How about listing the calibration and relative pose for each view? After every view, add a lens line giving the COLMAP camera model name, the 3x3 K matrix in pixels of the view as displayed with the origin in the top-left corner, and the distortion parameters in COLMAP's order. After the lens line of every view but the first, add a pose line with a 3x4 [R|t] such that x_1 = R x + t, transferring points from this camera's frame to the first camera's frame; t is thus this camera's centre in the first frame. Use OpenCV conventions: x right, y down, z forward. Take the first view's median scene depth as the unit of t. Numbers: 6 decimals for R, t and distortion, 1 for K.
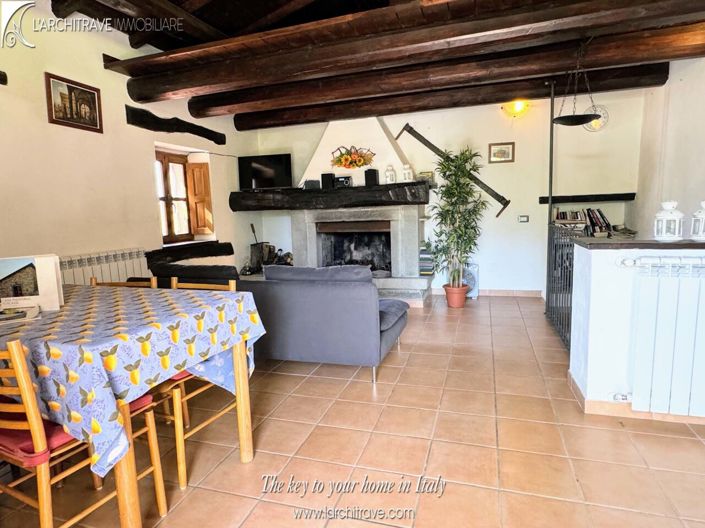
lens RADIAL K [[428.1, 0, 352.3], [0, 428.1, 263.7], [0, 0, 1]] dist [-0.012246, 0.002012]
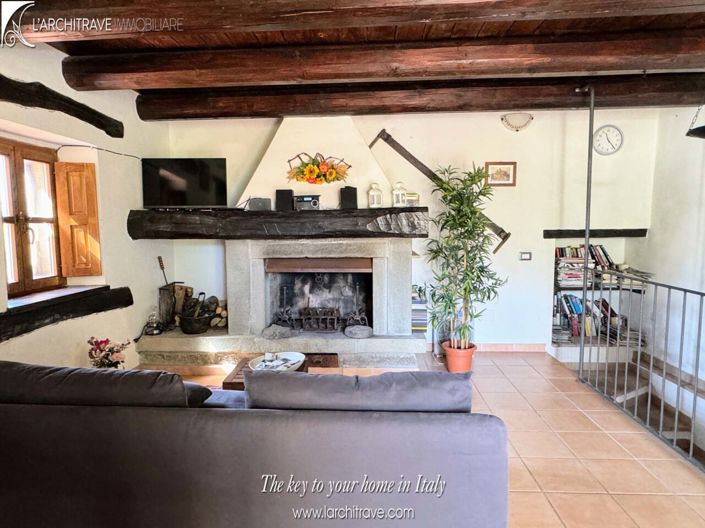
lens RADIAL K [[434.0, 0, 350.3], [0, 434.0, 264.4], [0, 0, 1]] dist [-0.004650, 0.000509]
pose [[0.967799, 0.004078, 0.251692, -0.130576], [0.005362, 0.999308, -0.036809, -0.061270], [-0.251668, 0.036973, 0.967107, 0.288495]]
